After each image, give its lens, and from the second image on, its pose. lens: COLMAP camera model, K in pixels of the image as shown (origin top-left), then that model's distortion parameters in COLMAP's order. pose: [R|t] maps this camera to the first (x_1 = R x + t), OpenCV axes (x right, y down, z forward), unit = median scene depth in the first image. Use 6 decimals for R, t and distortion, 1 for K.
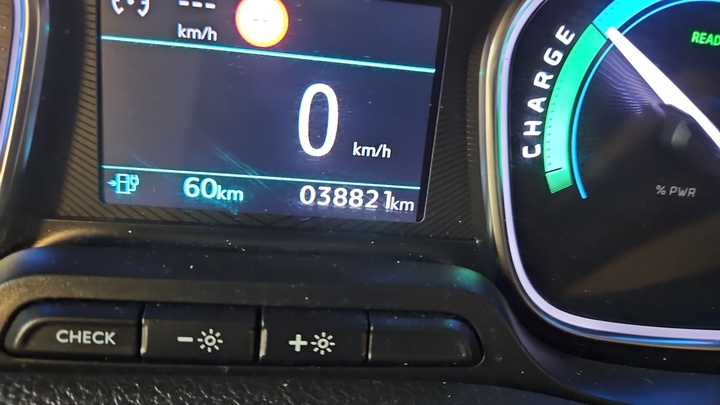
lens RADIAL K [[470.4, 0, 356.9], [0, 470.4, 207.9], [0, 0, 1]] dist [-0.001321, -0.005428]
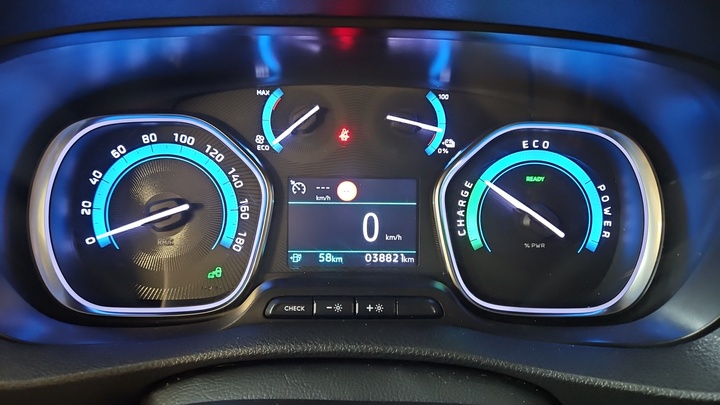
lens RADIAL K [[470.4, 0, 356.9], [0, 470.4, 207.9], [0, 0, 1]] dist [-0.001321, -0.005428]
pose [[0.992997, -0.085137, -0.081905, 0.056499], [0.062884, 0.967830, -0.243618, 0.311613], [0.100011, 0.236761, 0.966407, -1.406509]]
